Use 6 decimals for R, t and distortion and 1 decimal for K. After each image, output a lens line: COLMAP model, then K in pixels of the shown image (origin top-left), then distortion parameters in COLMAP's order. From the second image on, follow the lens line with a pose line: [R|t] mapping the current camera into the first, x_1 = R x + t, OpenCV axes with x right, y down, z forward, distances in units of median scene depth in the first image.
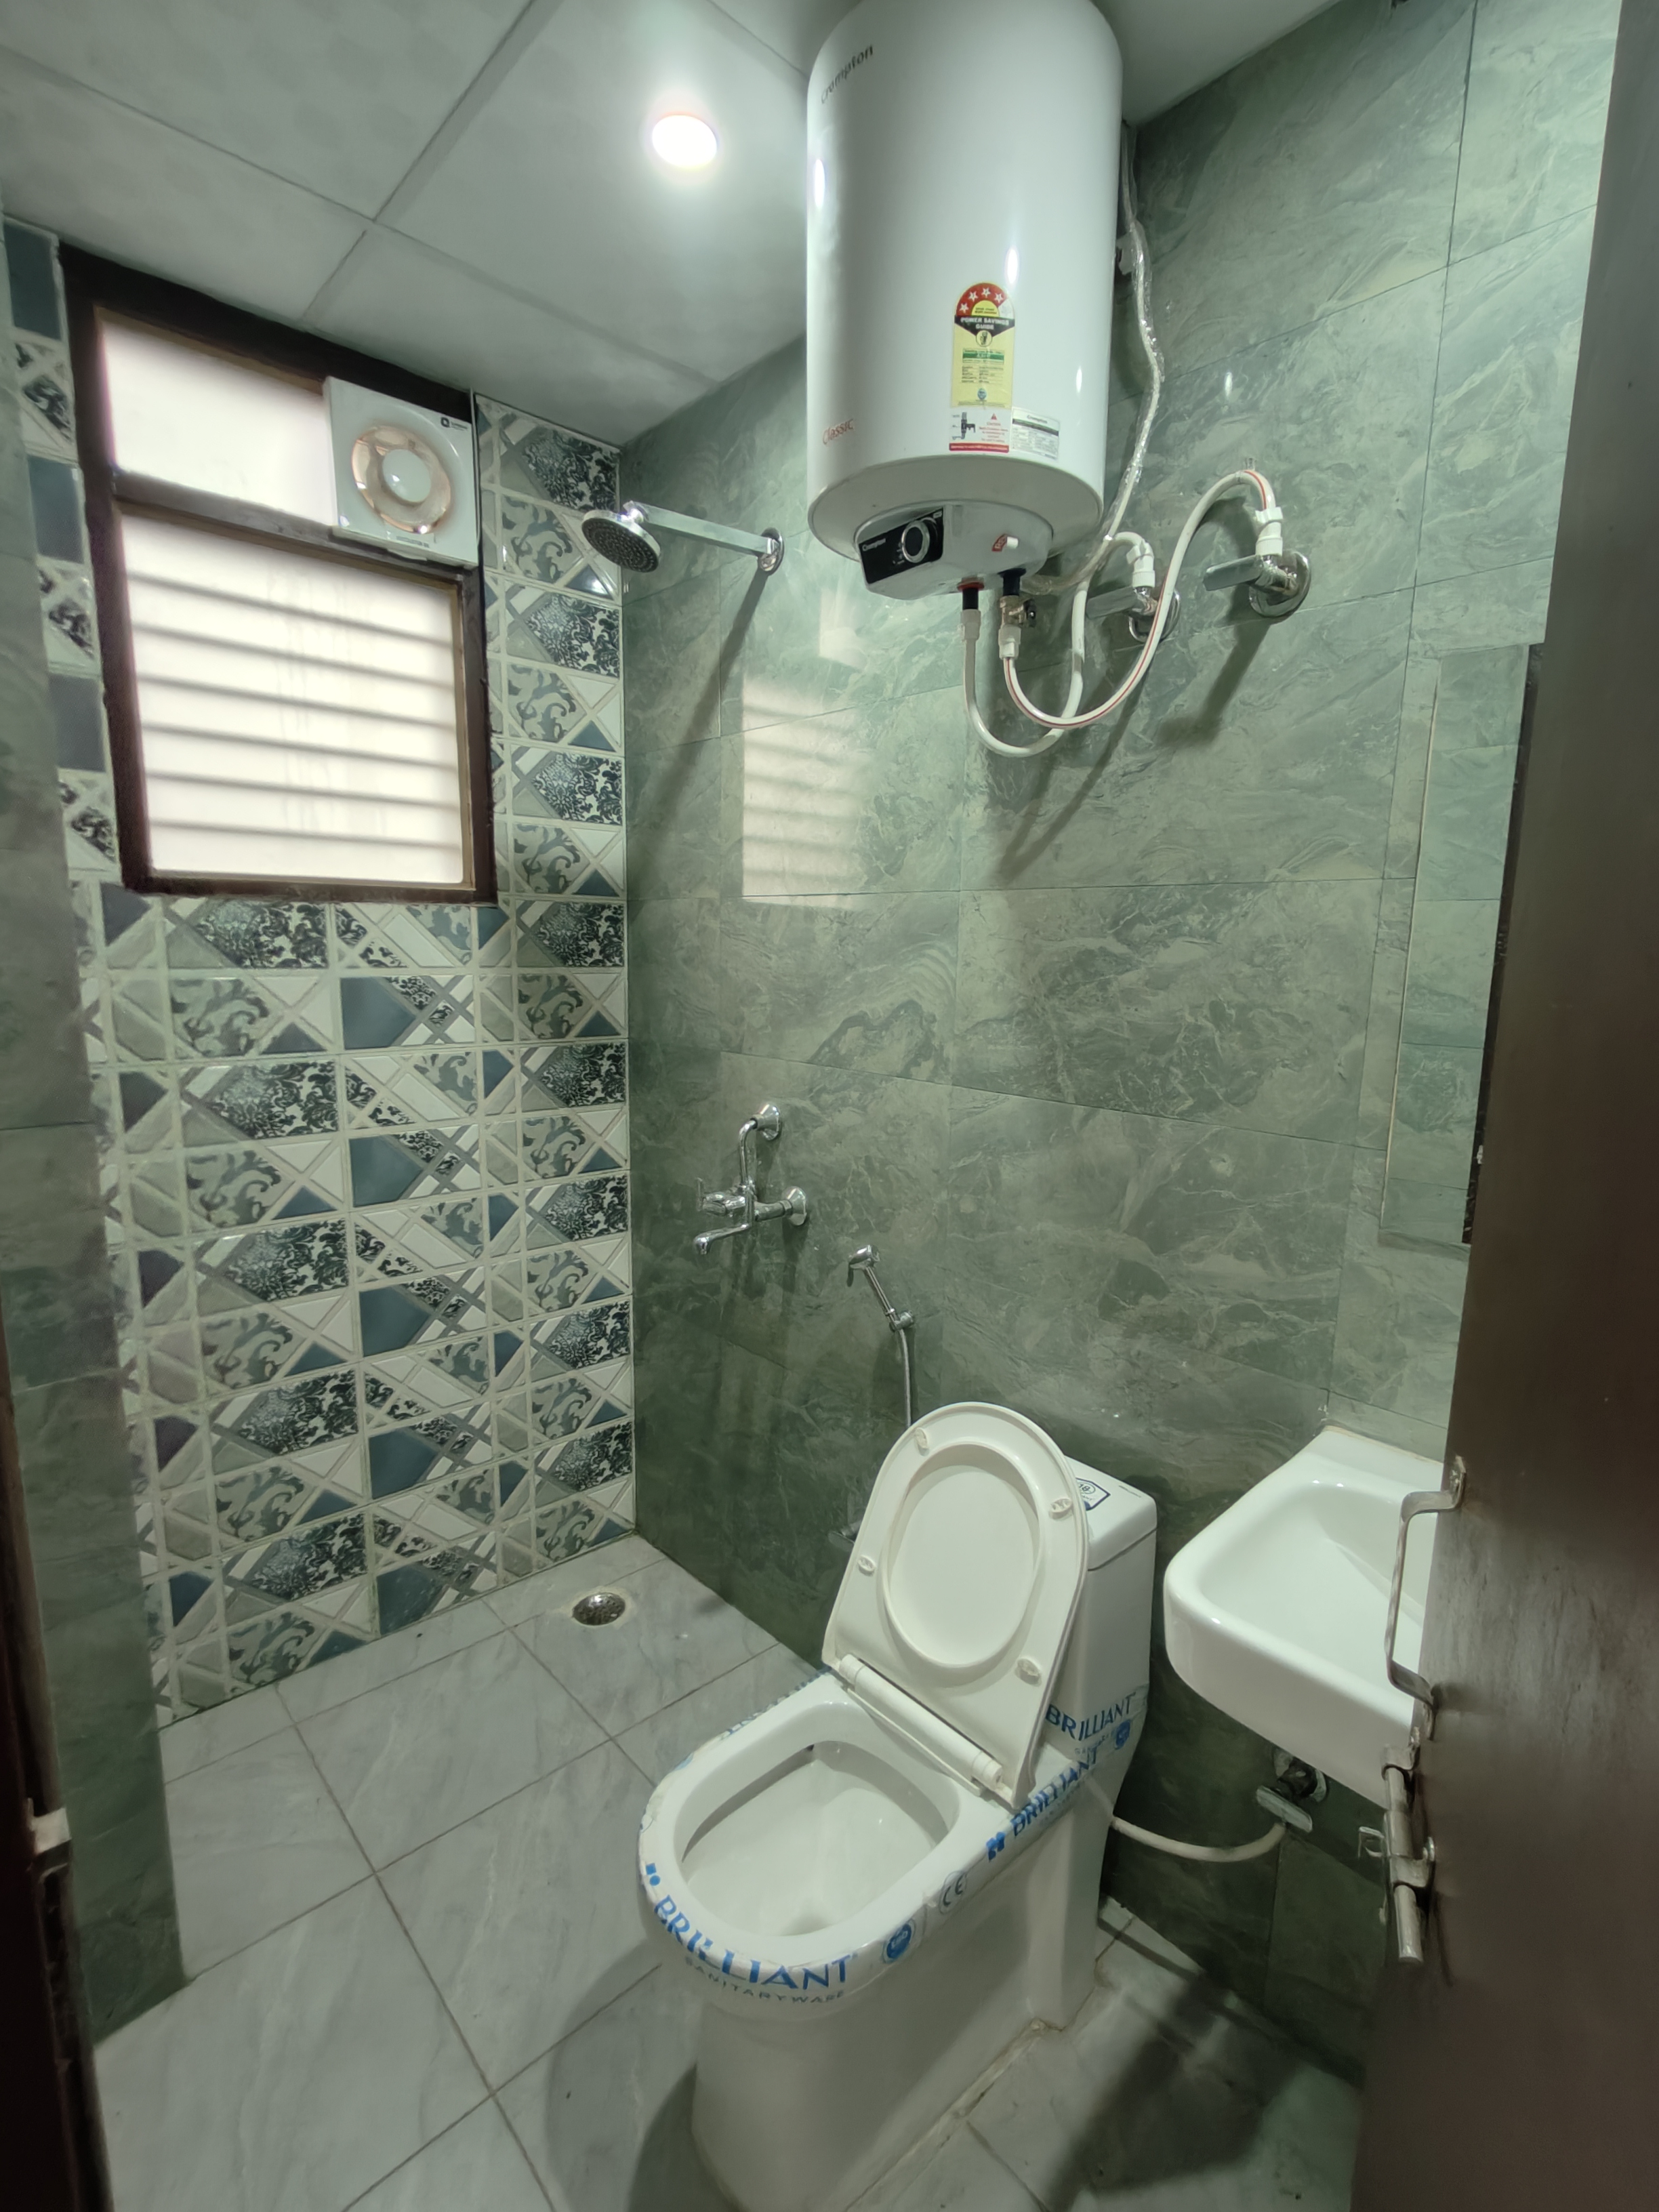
lens RADIAL K [[1021.7, 0, 832.7], [0, 1021.7, 1109.1], [0, 0, 1]] dist [0.000616, 0.000550]
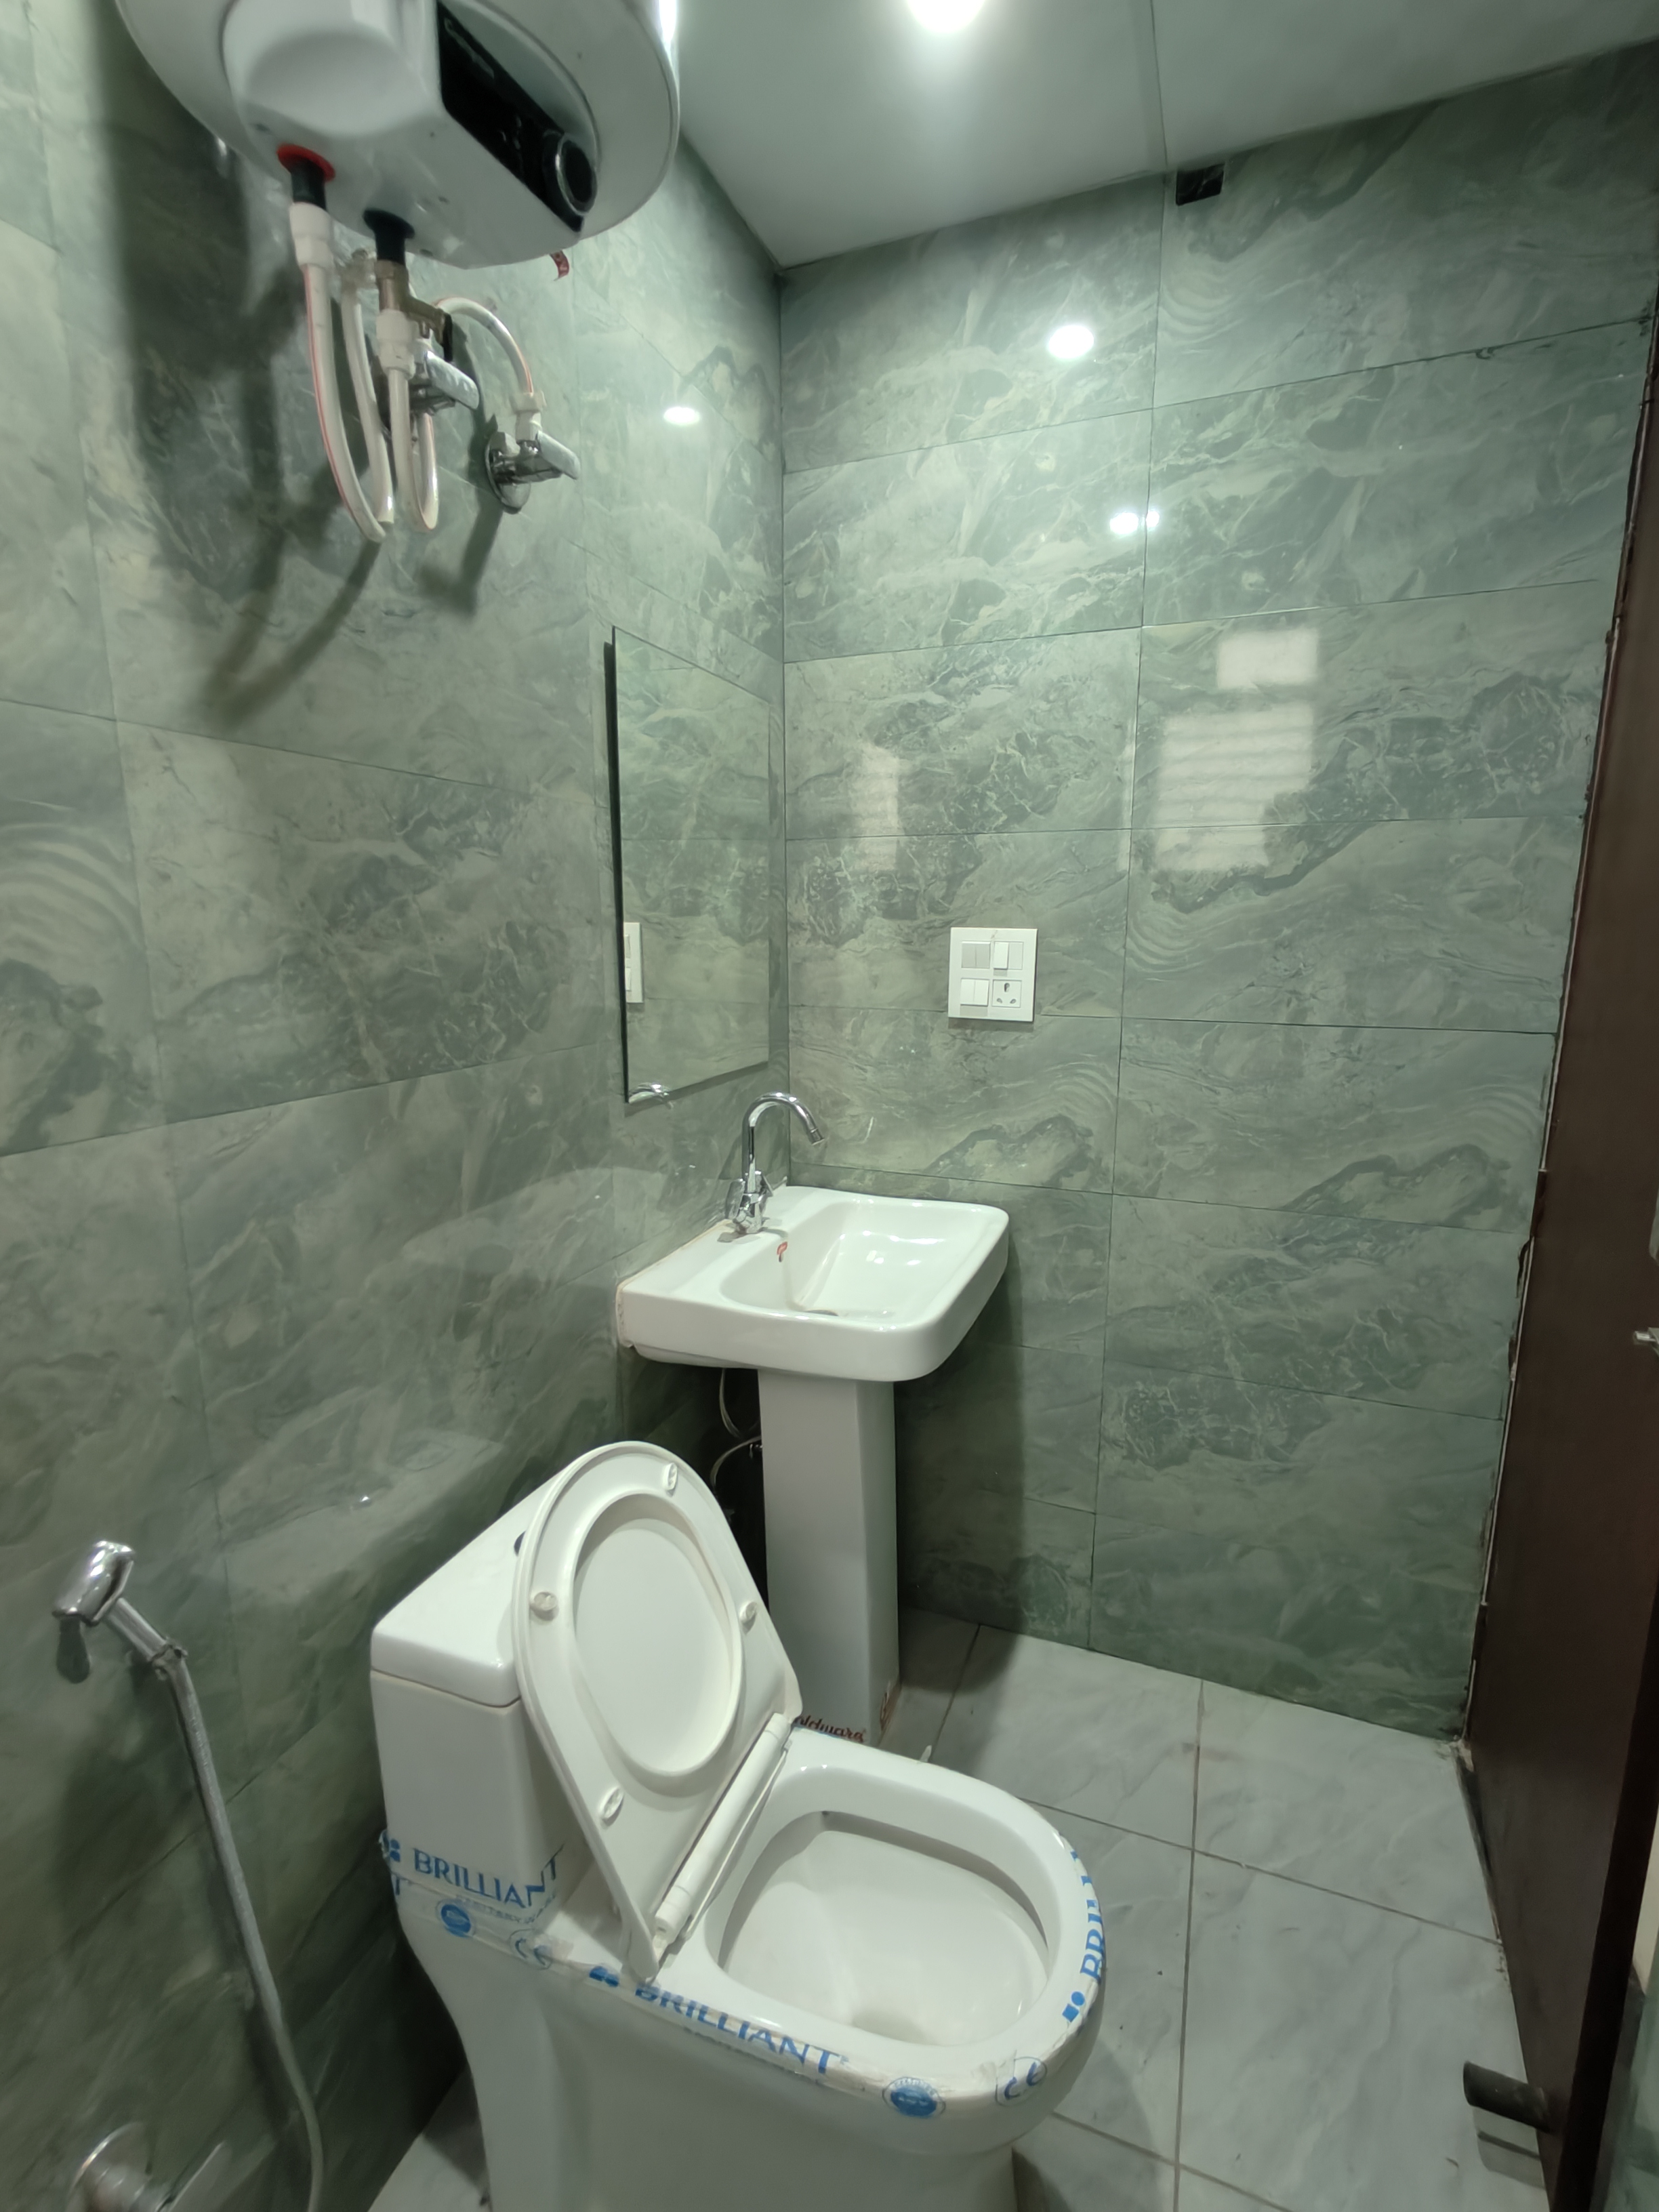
lens RADIAL K [[1021.7, 0, 833.4], [0, 1021.7, 1119.3], [0, 0, 1]] dist [0.000616, 0.000550]
pose [[-0.435954, -0.189514, 0.879789, -0.522080], [0.139177, 0.951620, 0.273952, -0.131670], [-0.889142, 0.241877, -0.388486, 1.019074]]
